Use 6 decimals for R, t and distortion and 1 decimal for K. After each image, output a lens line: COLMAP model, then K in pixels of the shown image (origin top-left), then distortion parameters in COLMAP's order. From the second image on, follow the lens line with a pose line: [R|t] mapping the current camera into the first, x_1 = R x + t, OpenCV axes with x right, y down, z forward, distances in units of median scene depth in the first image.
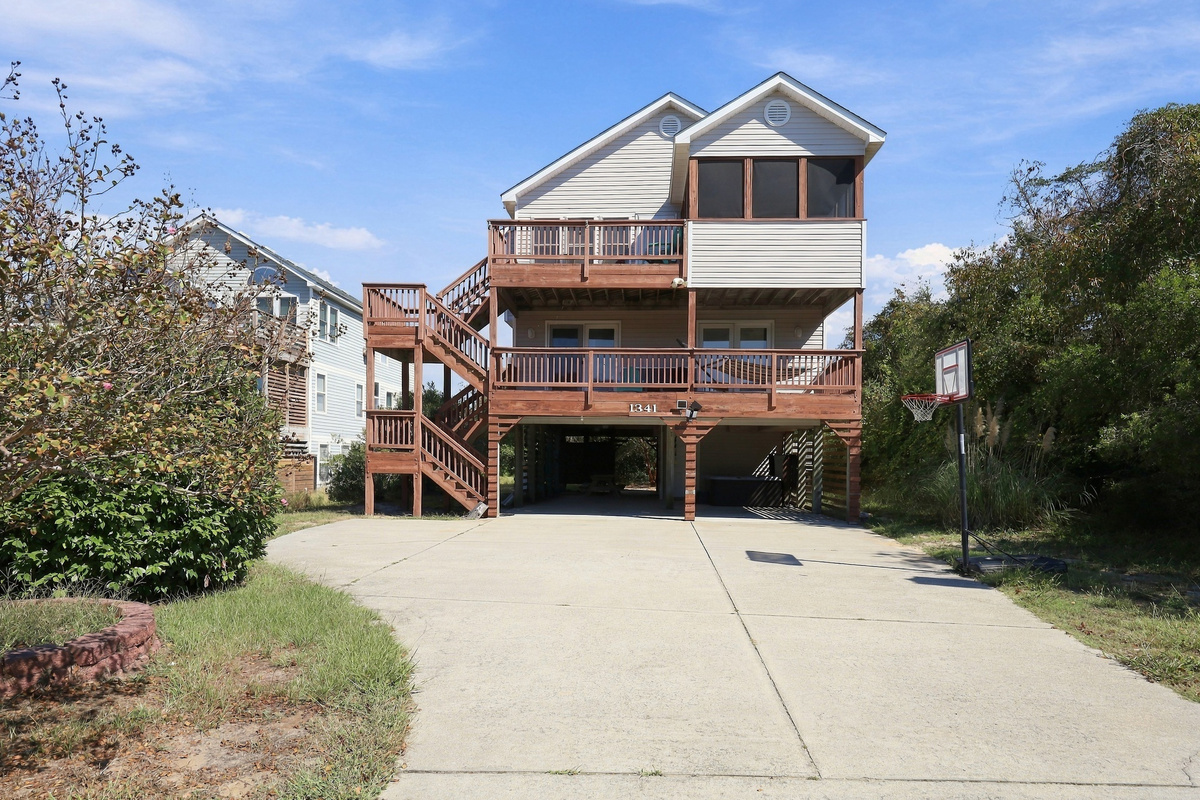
lens RADIAL K [[677.3, 0, 596.5], [0, 677.3, 397.6], [0, 0, 1]] dist [-0.003873, 0.001492]
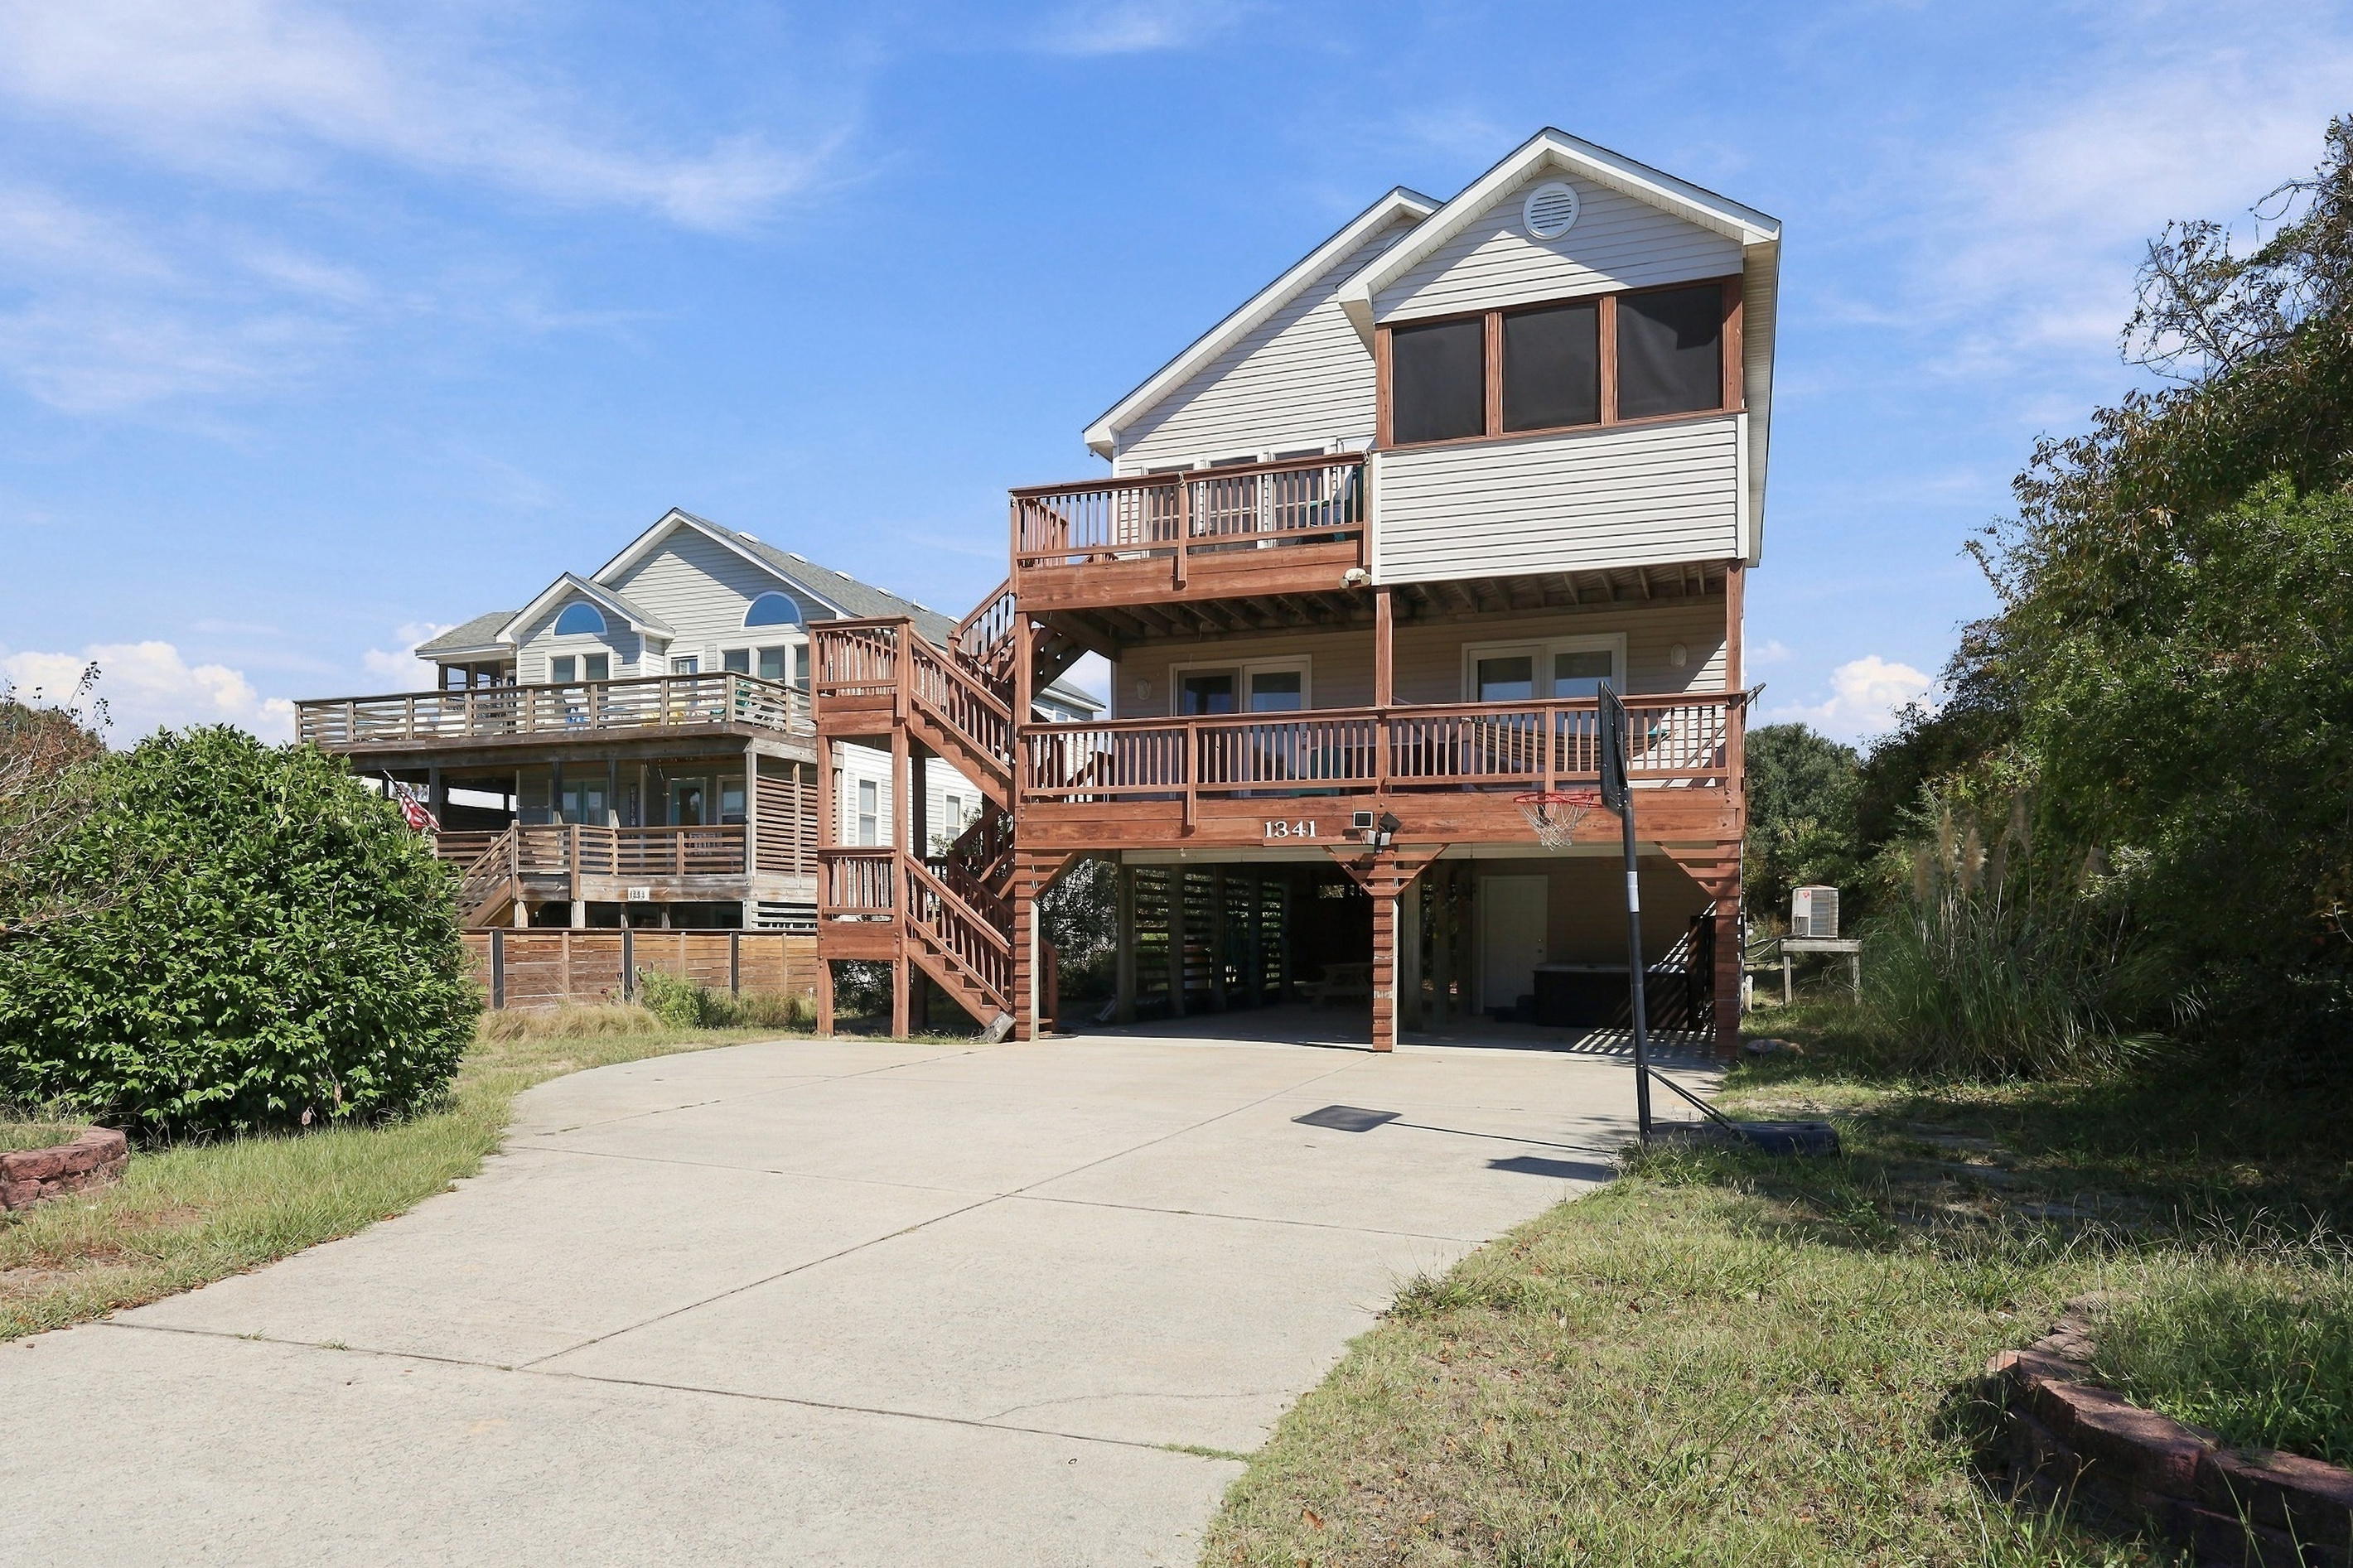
lens RADIAL K [[1424.1, 0, 1183.9], [0, 1424.1, 789.7], [0, 0, 1]] dist [-0.000549, 0.001712]
pose [[0.957904, -0.038314, -0.284520, 0.293345], [0.035258, 0.999252, -0.015856, -0.000184], [0.284915, 0.005157, 0.958539, -0.049115]]
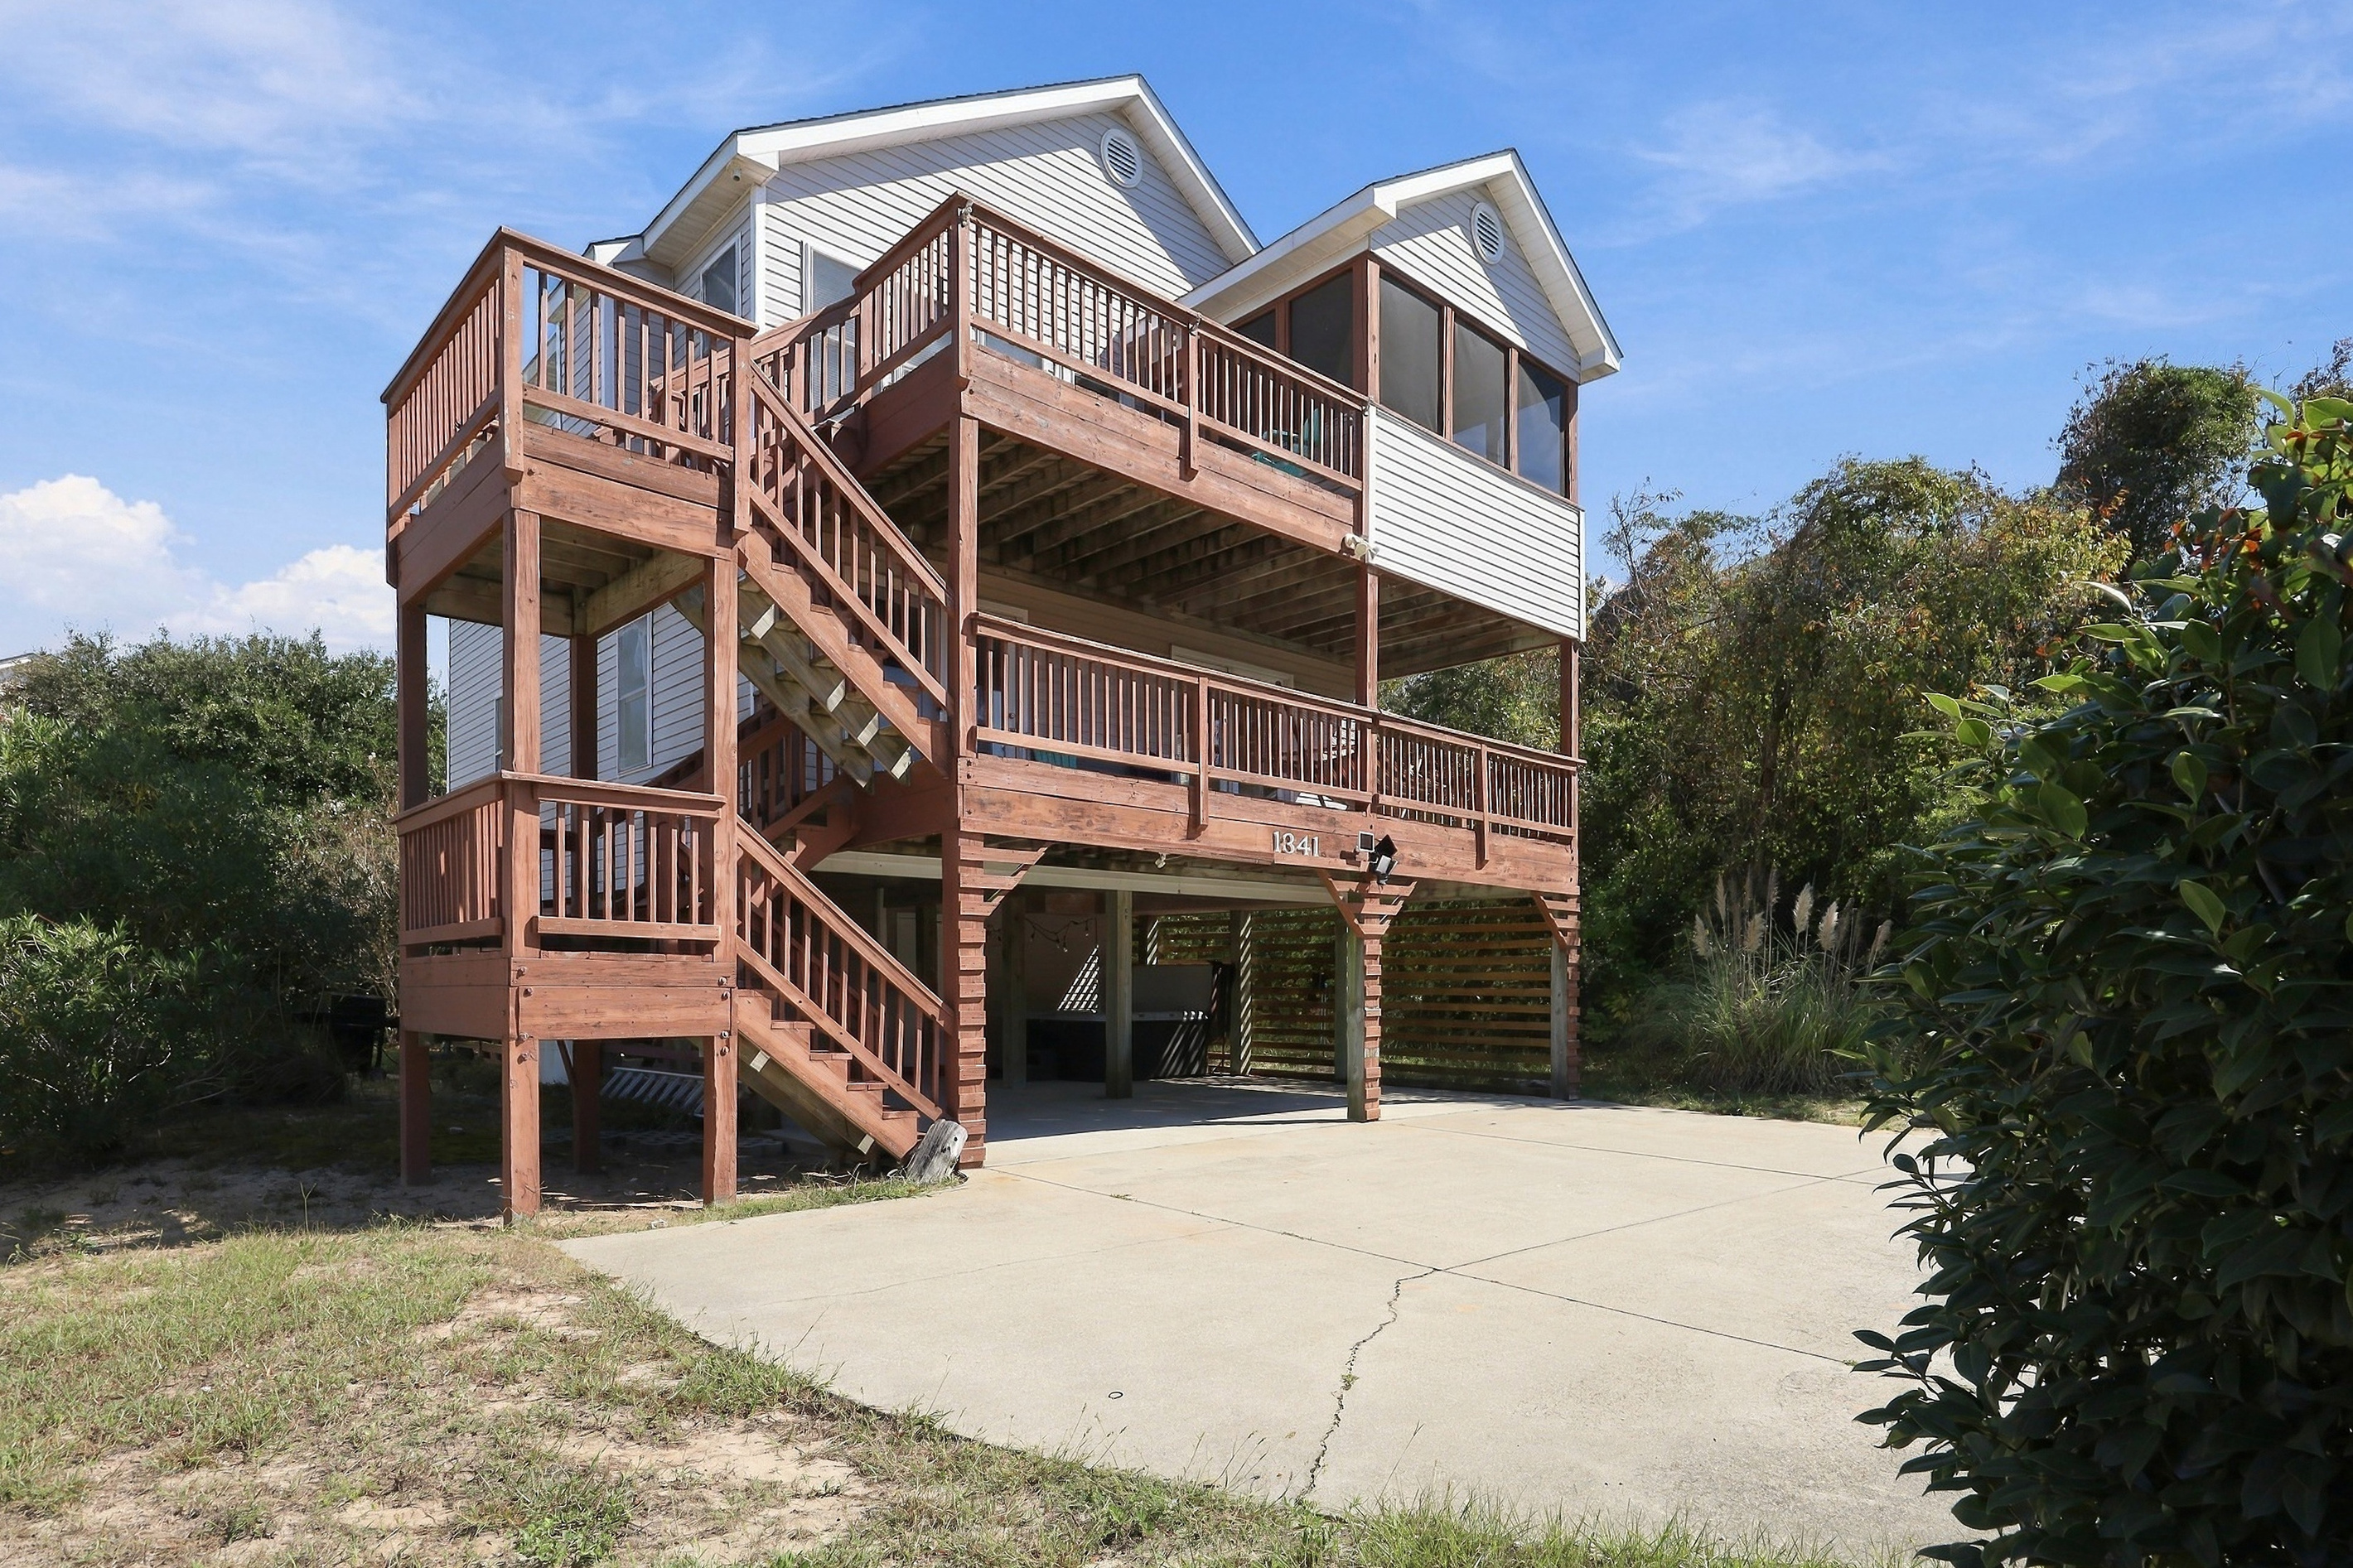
lens RADIAL K [[1272.0, 0, 1181.8], [0, 1272.0, 881.9], [0, 0, 1]] dist [0.008671, 0.000443]
pose [[0.688192, 0.045573, 0.724096, -0.501489], [-0.064955, 0.997888, -0.001071, 0.041554], [-0.722615, -0.046297, 0.689699, 0.531229]]
